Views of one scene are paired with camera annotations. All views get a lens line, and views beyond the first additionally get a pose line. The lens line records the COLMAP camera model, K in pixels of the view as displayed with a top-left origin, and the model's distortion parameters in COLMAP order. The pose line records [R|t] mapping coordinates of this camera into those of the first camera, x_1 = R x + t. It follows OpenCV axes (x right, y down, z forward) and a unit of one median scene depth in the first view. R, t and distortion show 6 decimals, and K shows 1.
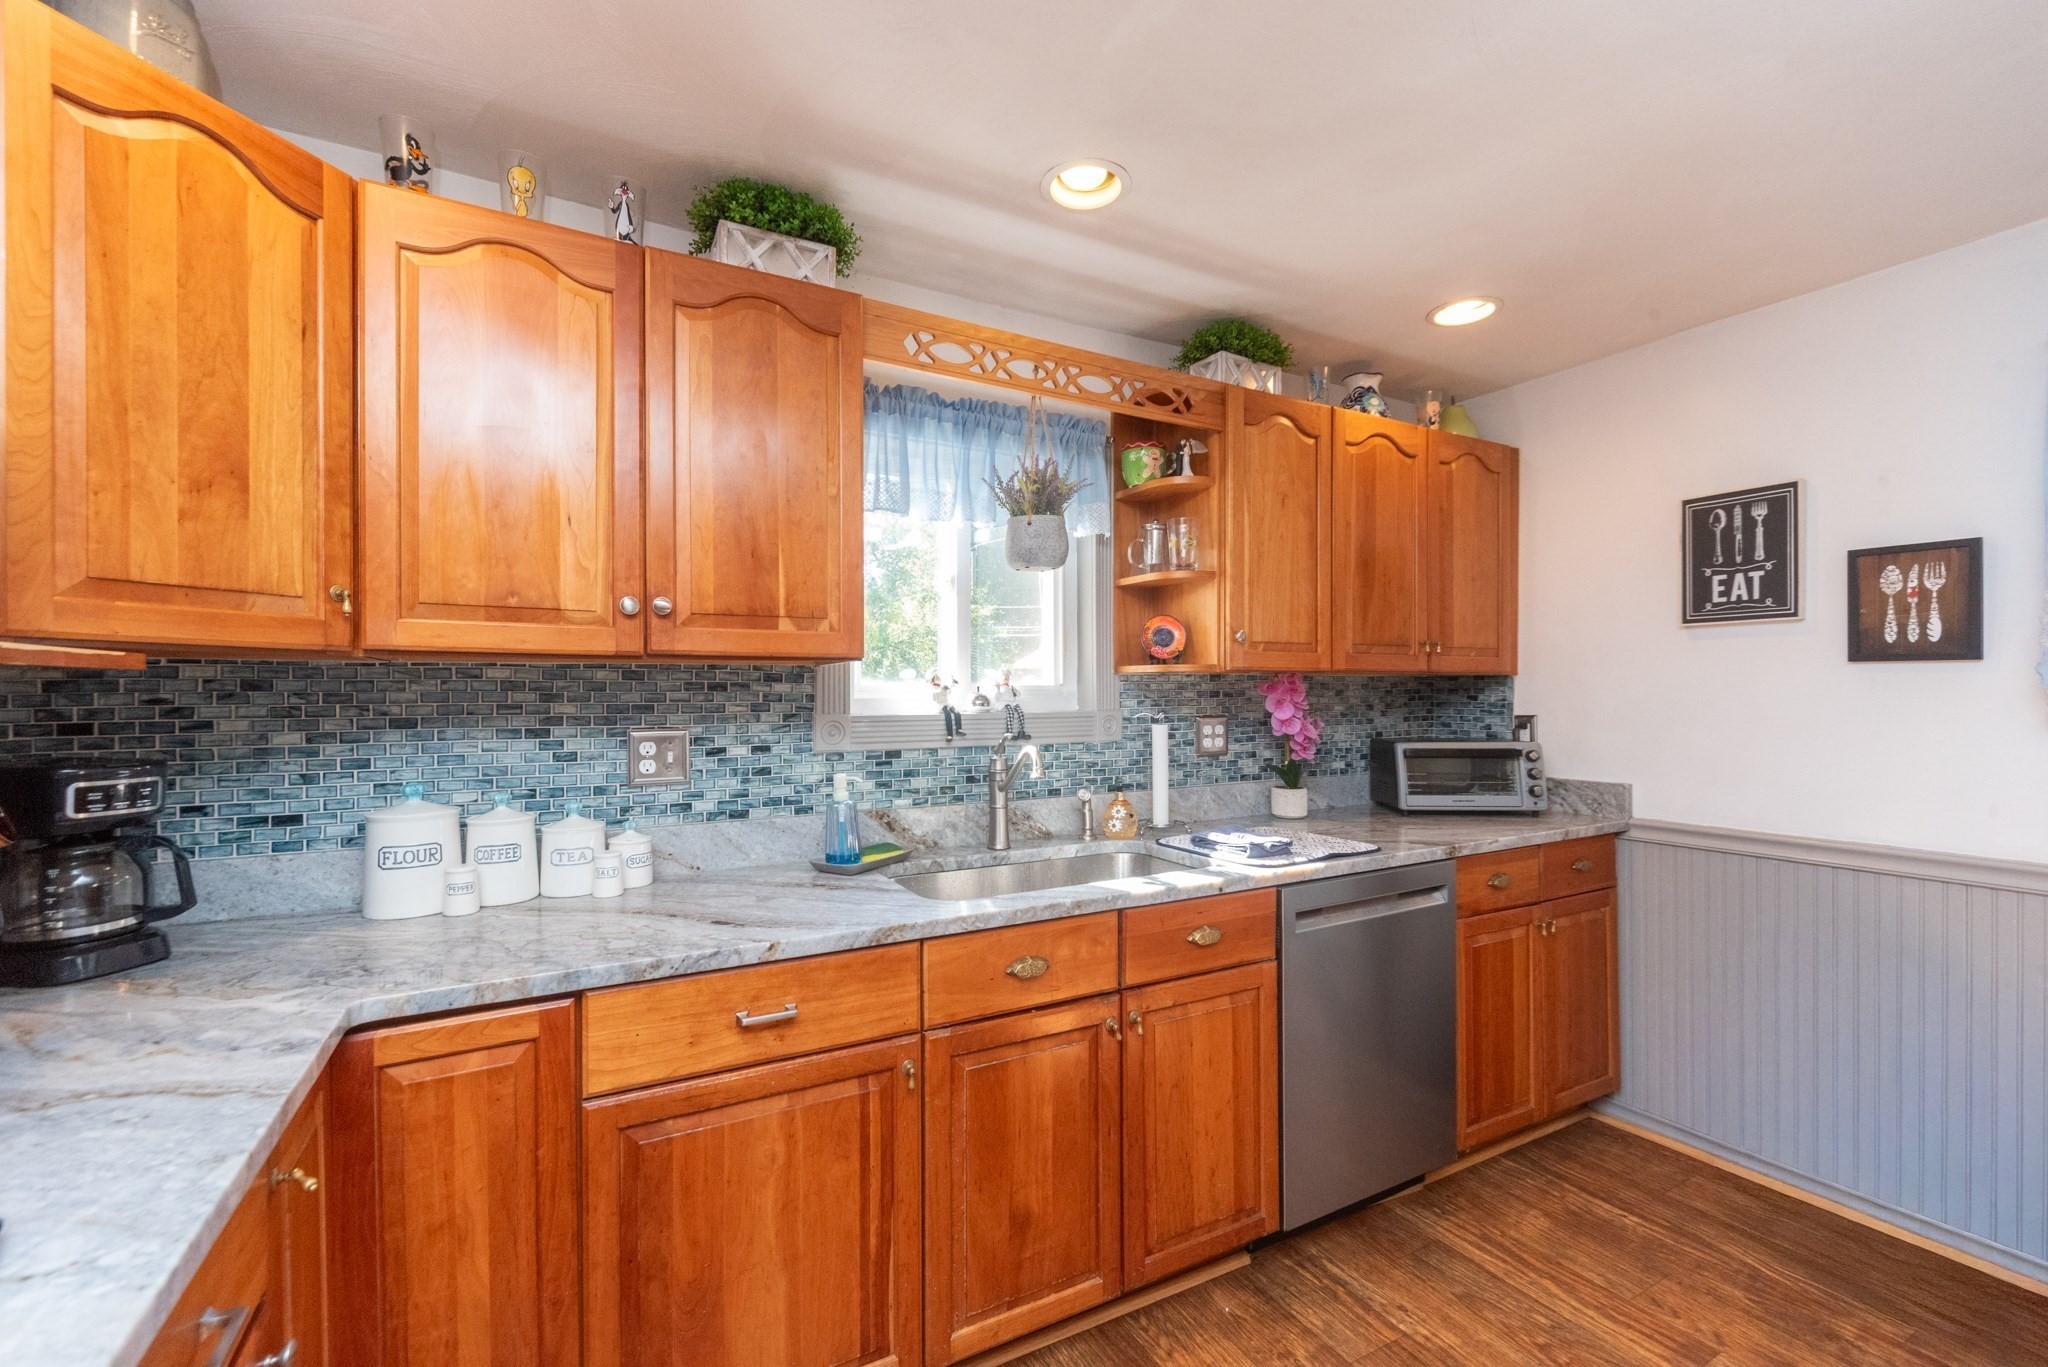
lens RADIAL K [[863.6, 0, 1023.8], [0, 863.6, 697.8], [0, 0, 1]] dist [0.000511, -0.000402]
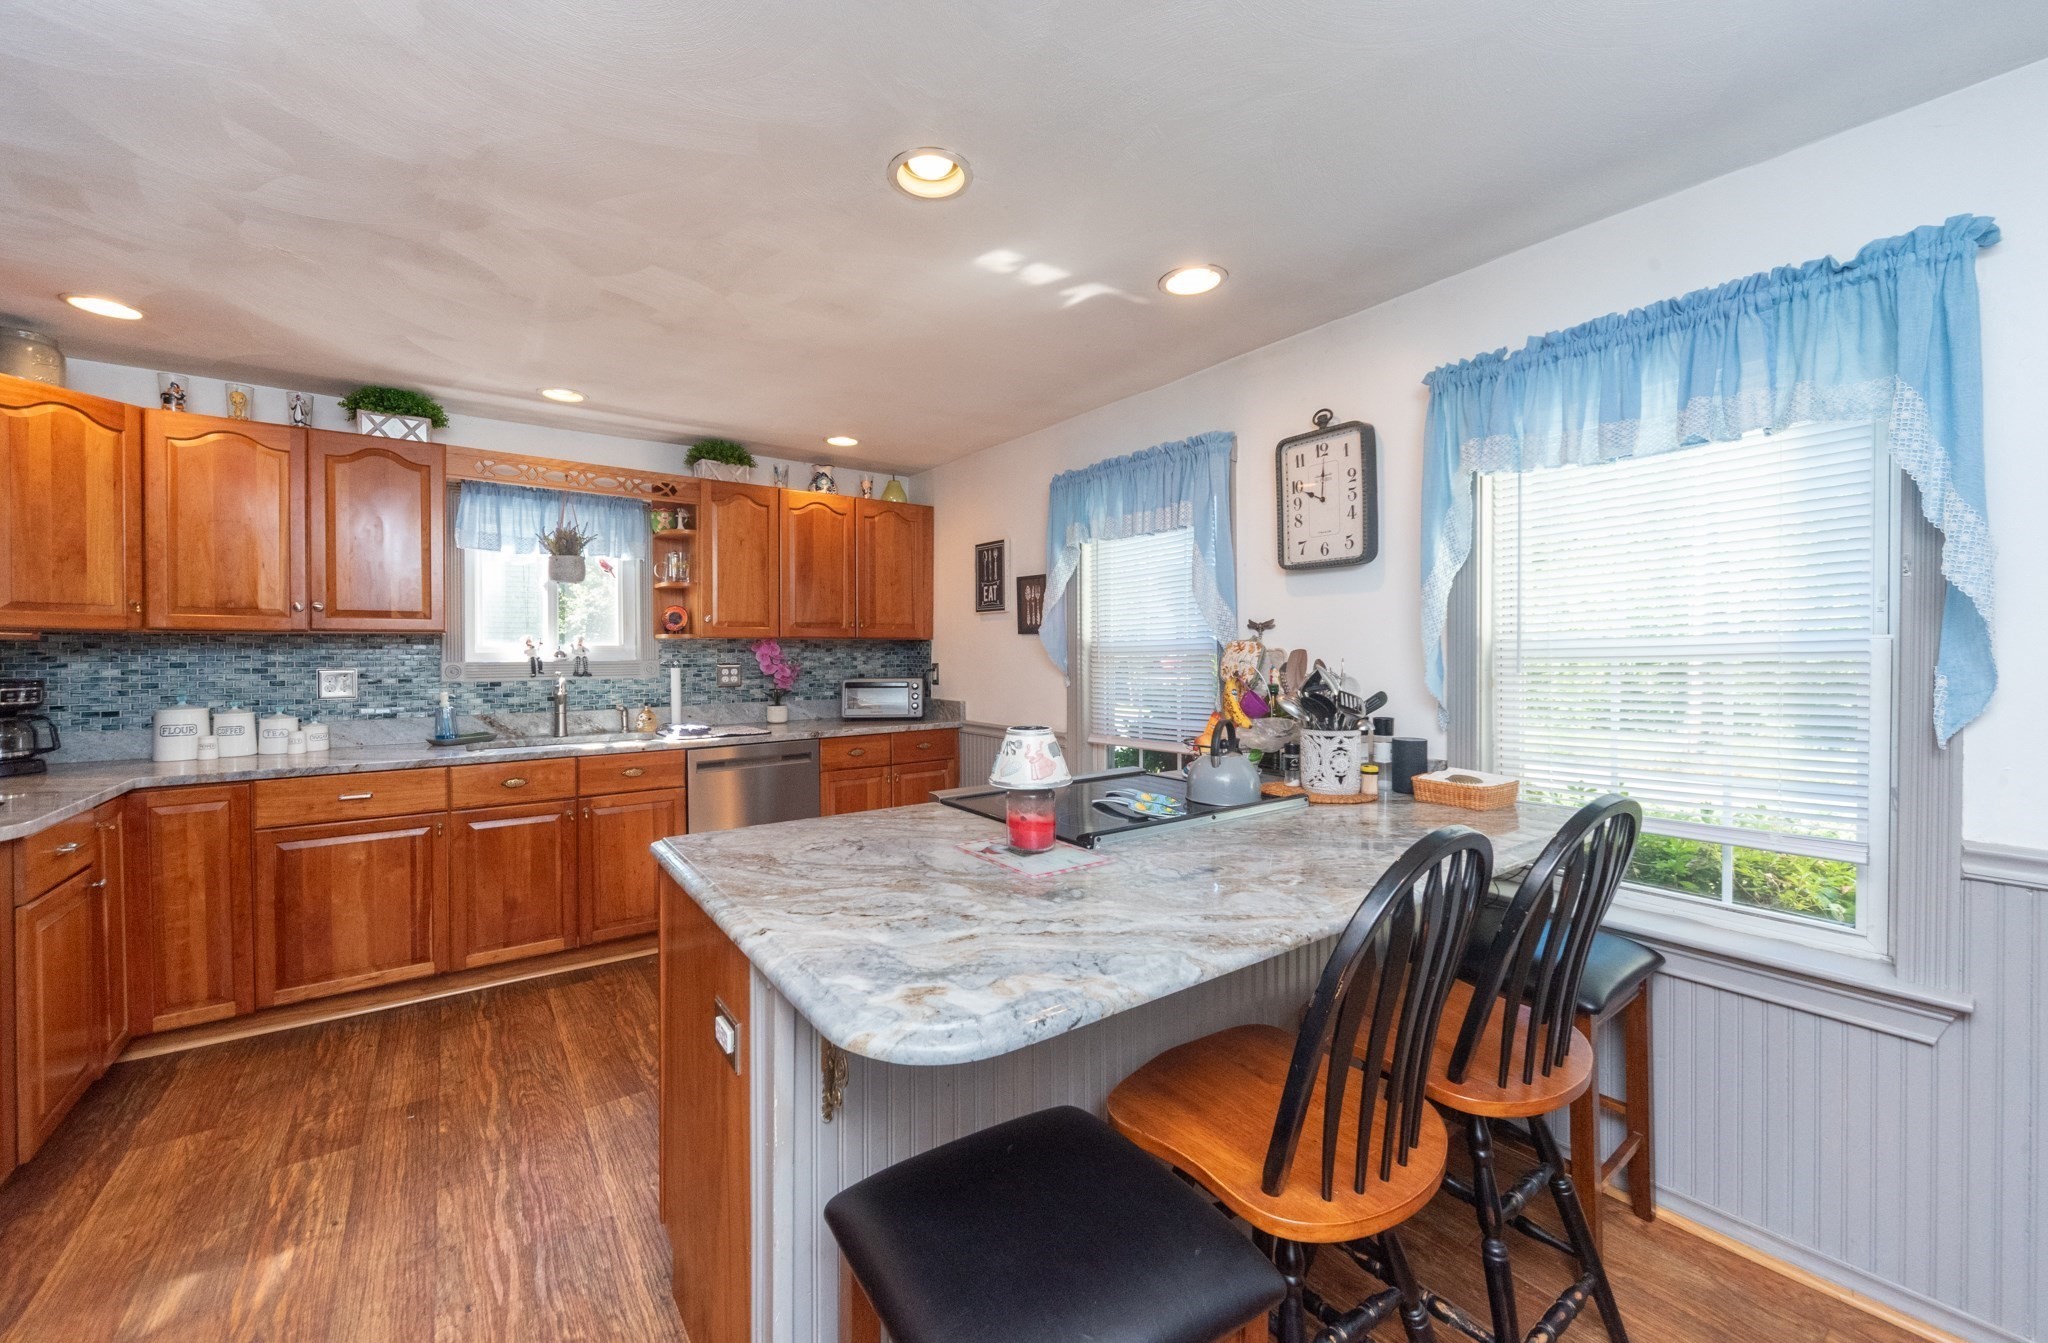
lens RADIAL K [[812.2, 0, 1027.3], [0, 812.2, 659.5], [0, 0, 1]] dist [-0.001793, -0.000684]
pose [[0.992374, -0.001181, 0.123254, 0.926821], [0.000667, 0.999991, 0.004212, 0.010066], [-0.123258, -0.004098, 0.992366, -1.014189]]
